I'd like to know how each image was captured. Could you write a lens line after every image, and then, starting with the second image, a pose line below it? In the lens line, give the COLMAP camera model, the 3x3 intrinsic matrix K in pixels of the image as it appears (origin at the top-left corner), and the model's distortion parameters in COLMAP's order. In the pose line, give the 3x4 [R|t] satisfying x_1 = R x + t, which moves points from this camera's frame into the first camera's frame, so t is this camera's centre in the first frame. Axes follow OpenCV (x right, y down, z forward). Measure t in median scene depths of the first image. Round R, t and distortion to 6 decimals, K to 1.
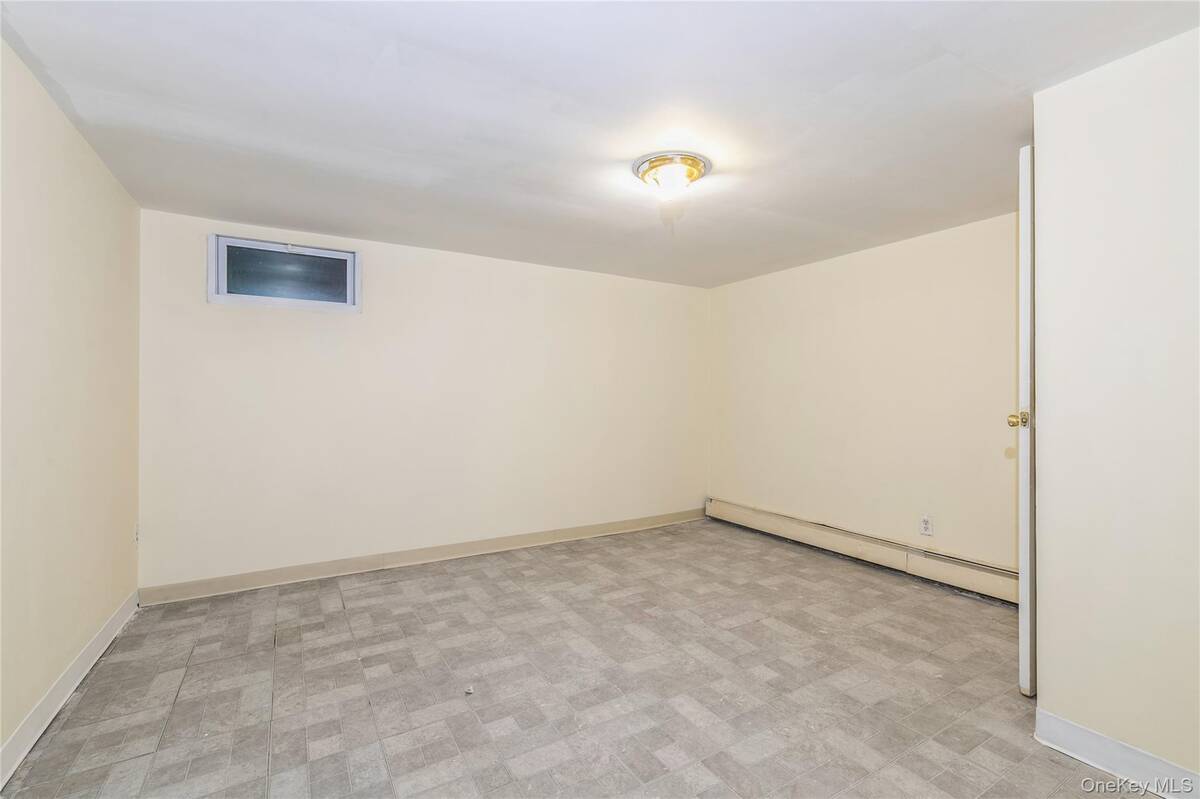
lens RADIAL K [[526.5, 0, 600.2], [0, 526.5, 405.6], [0, 0, 1]] dist [0.002305, -0.000386]
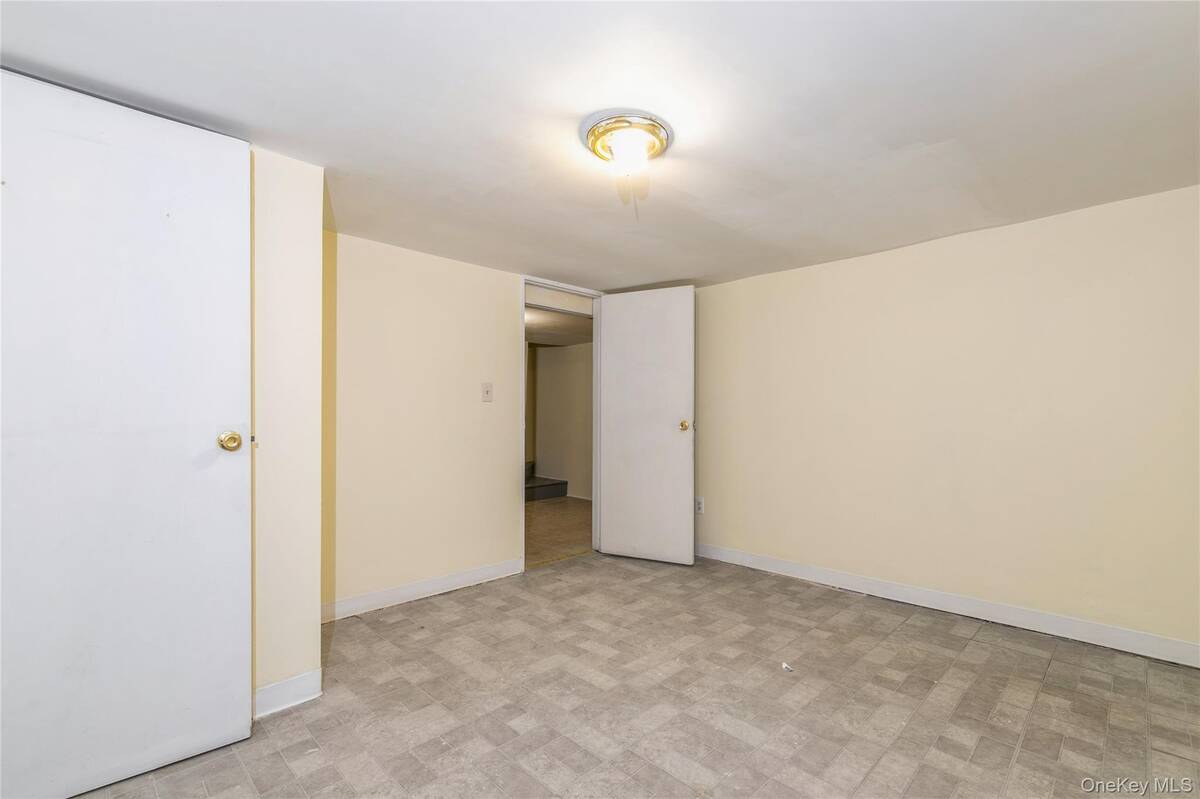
lens RADIAL K [[526.5, 0, 600.2], [0, 526.5, 402.1], [0, 0, 1]] dist [0.002305, -0.000386]
pose [[-0.971849, -0.005180, -0.235548, 0.403010], [-0.002318, 0.999920, -0.012428, -0.023823], [0.235593, -0.011532, -0.971783, 1.927603]]
